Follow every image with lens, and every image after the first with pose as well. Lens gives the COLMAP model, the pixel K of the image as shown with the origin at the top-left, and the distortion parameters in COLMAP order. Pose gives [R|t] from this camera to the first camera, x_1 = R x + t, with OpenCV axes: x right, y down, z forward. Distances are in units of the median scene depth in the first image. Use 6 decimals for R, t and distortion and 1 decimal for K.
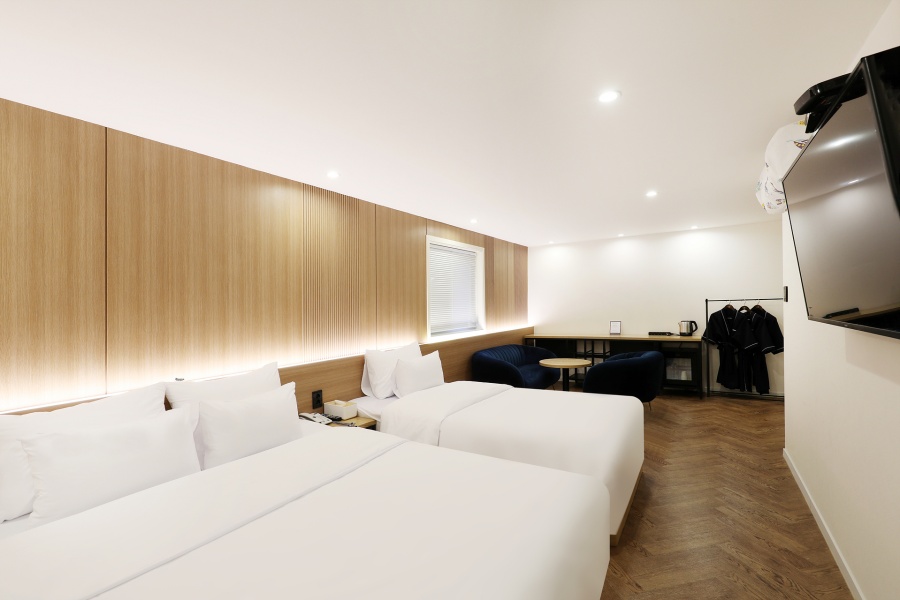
lens RADIAL K [[407.6, 0, 450.0], [0, 407.6, 300.0], [0, 0, 1]] dist [-0.001766, 0.000335]
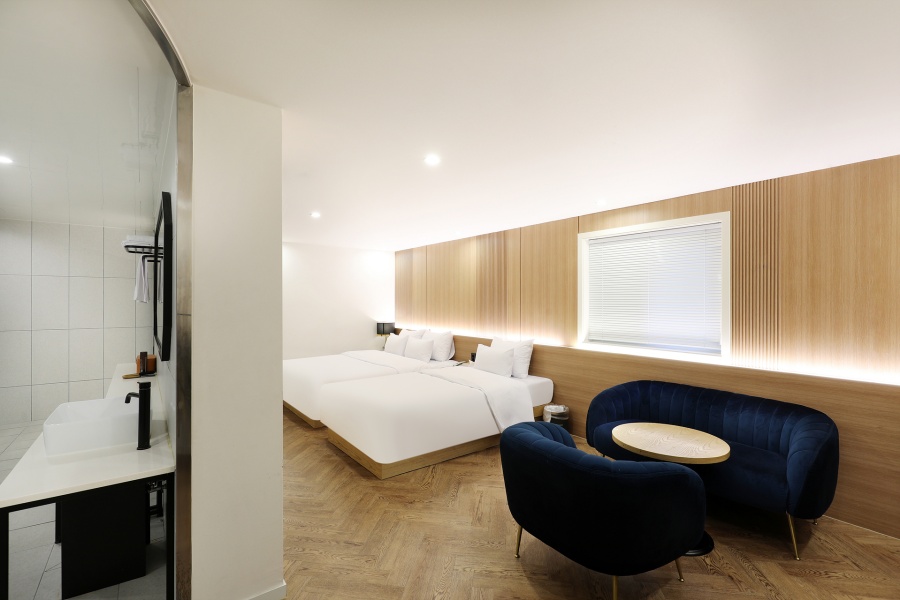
lens RADIAL K [[407.6, 0, 450.0], [0, 407.6, 300.0], [0, 0, 1]] dist [-0.001766, 0.000335]
pose [[-0.362780, 0.009493, -0.931826, 1.037915], [0.006817, 0.999948, 0.007534, -0.016688], [0.931850, -0.003619, -0.362826, 1.182355]]
